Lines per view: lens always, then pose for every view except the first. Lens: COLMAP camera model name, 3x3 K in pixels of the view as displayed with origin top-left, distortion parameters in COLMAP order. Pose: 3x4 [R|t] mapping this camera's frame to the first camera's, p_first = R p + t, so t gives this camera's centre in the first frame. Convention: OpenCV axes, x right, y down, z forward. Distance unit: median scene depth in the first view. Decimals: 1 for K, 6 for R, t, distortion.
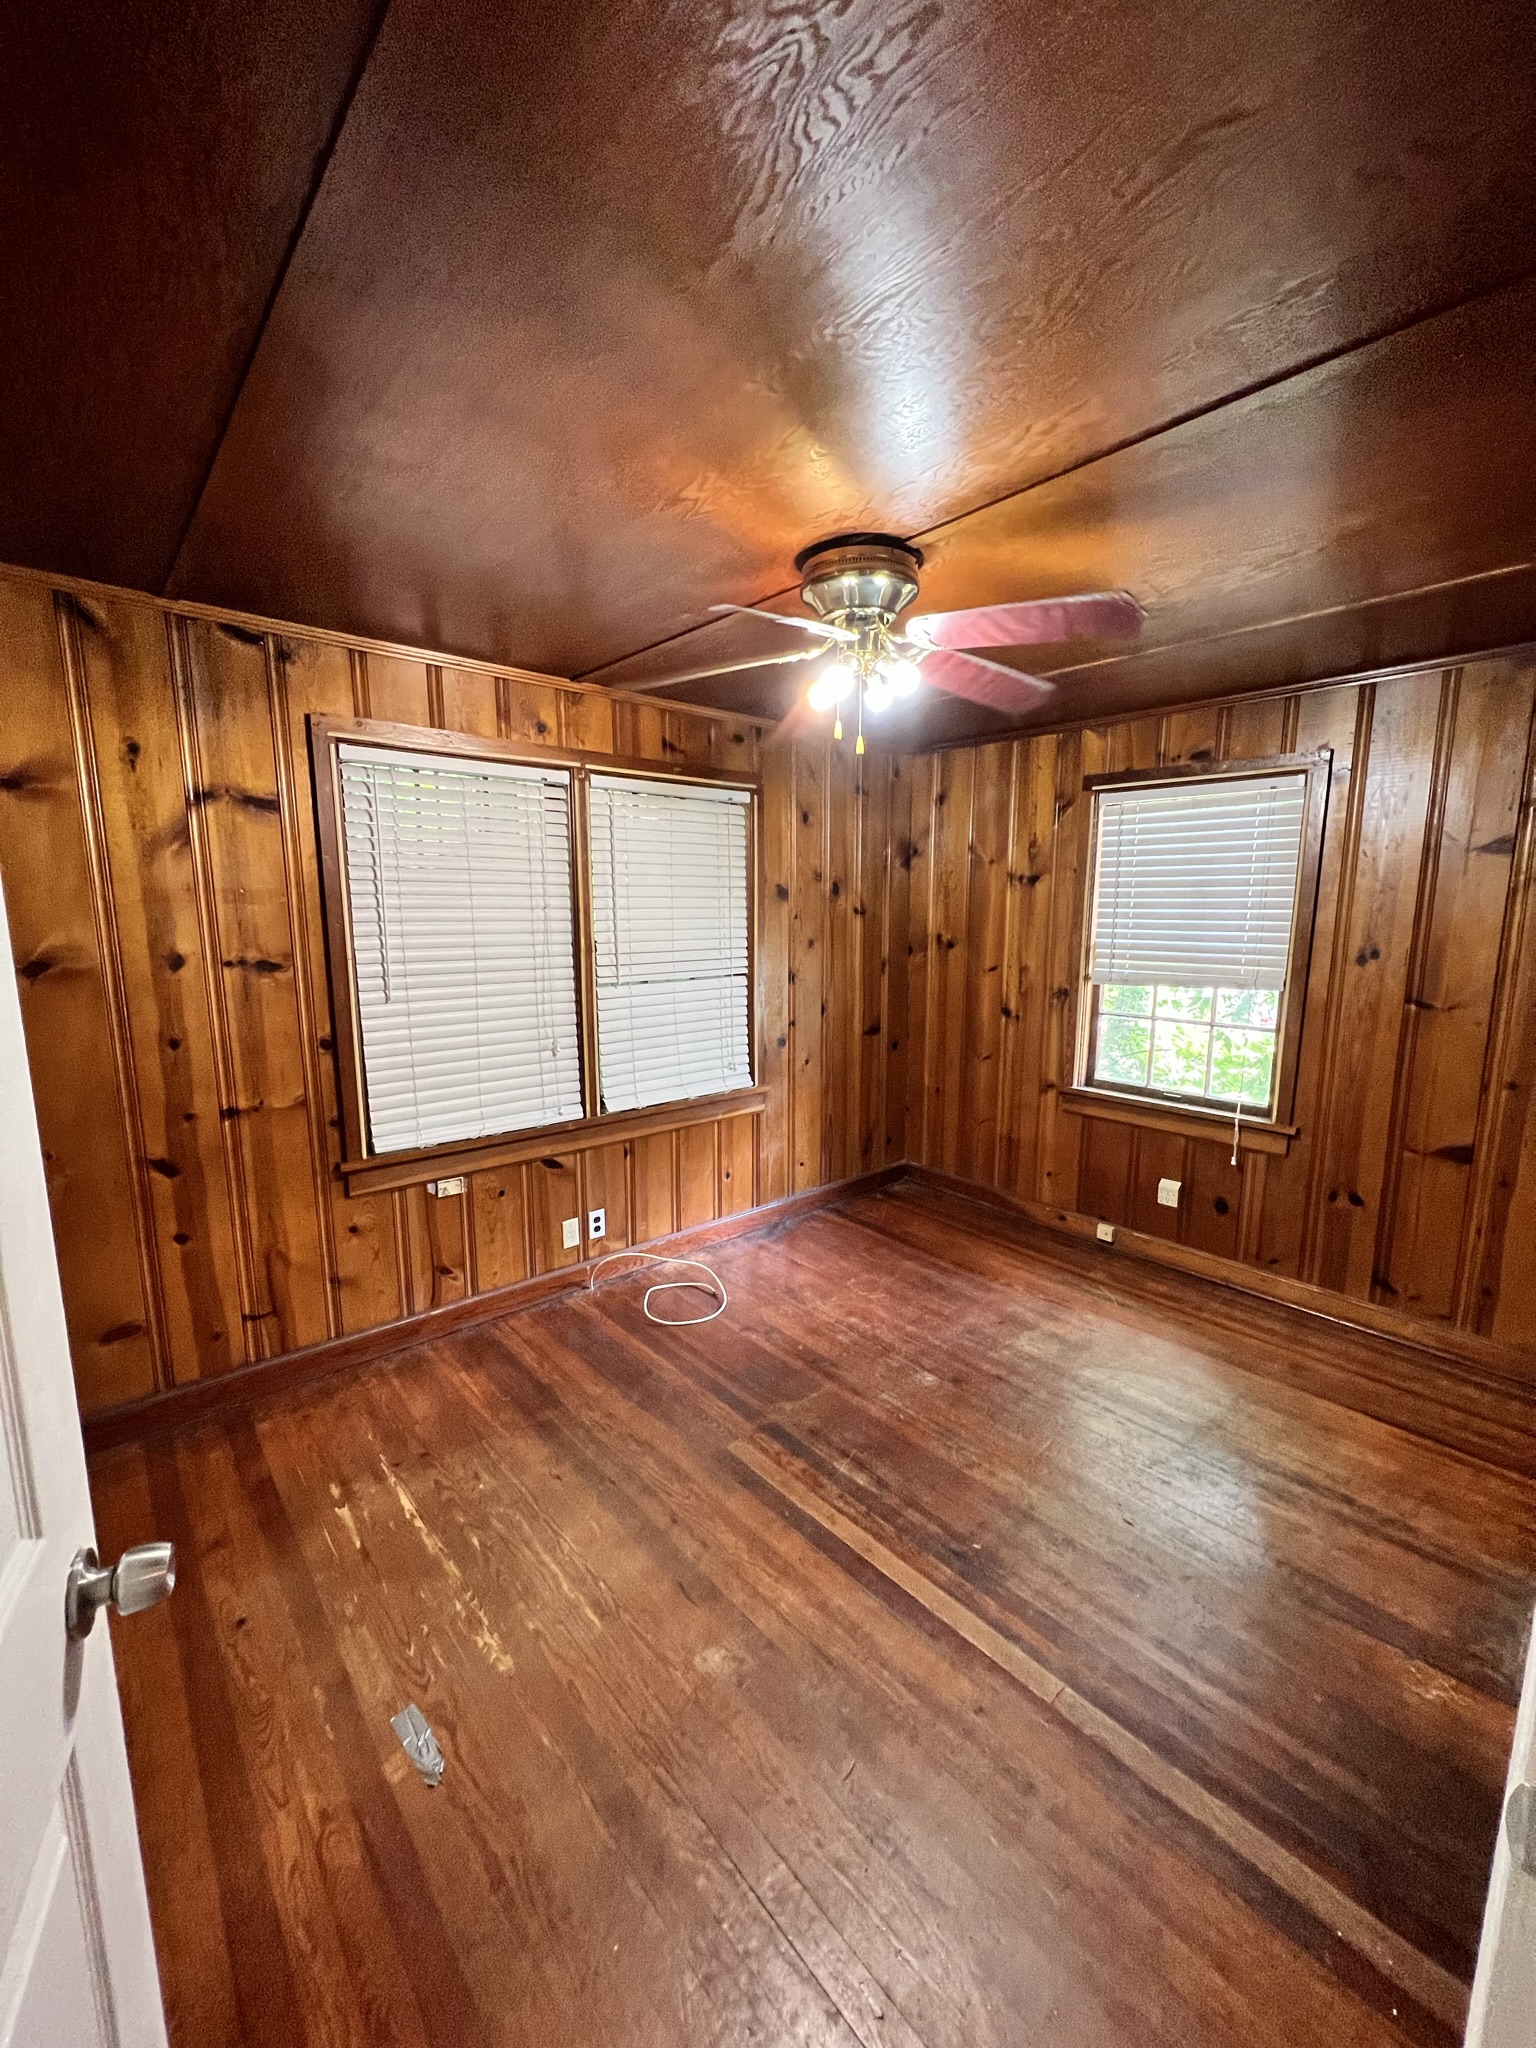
lens RADIAL K [[819.5, 0, 765.1], [0, 819.5, 1023.9], [0, 0, 1]] dist [-0.002299, 0.001048]
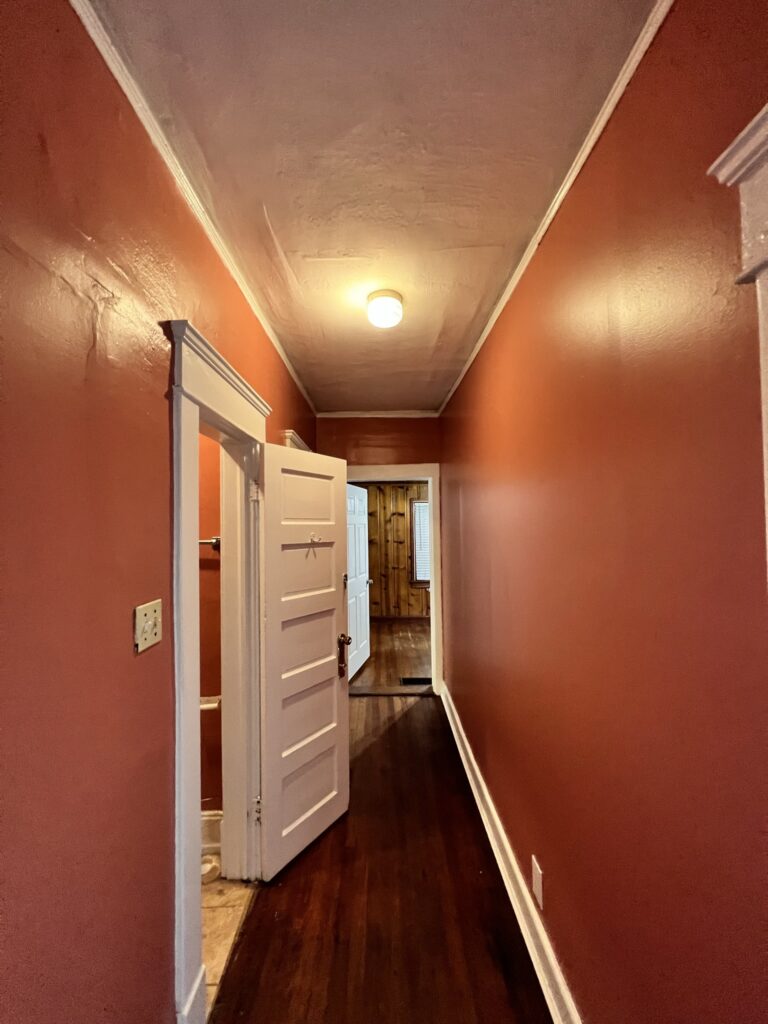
lens RADIAL K [[409.8, 0, 382.2], [0, 409.8, 512.9], [0, 0, 1]] dist [-0.002299, 0.001048]
pose [[0.759801, -0.030362, -0.649446, 1.166059], [-0.080857, 0.986741, -0.140727, 0.138894], [0.645108, 0.159437, 0.747272, -1.261519]]
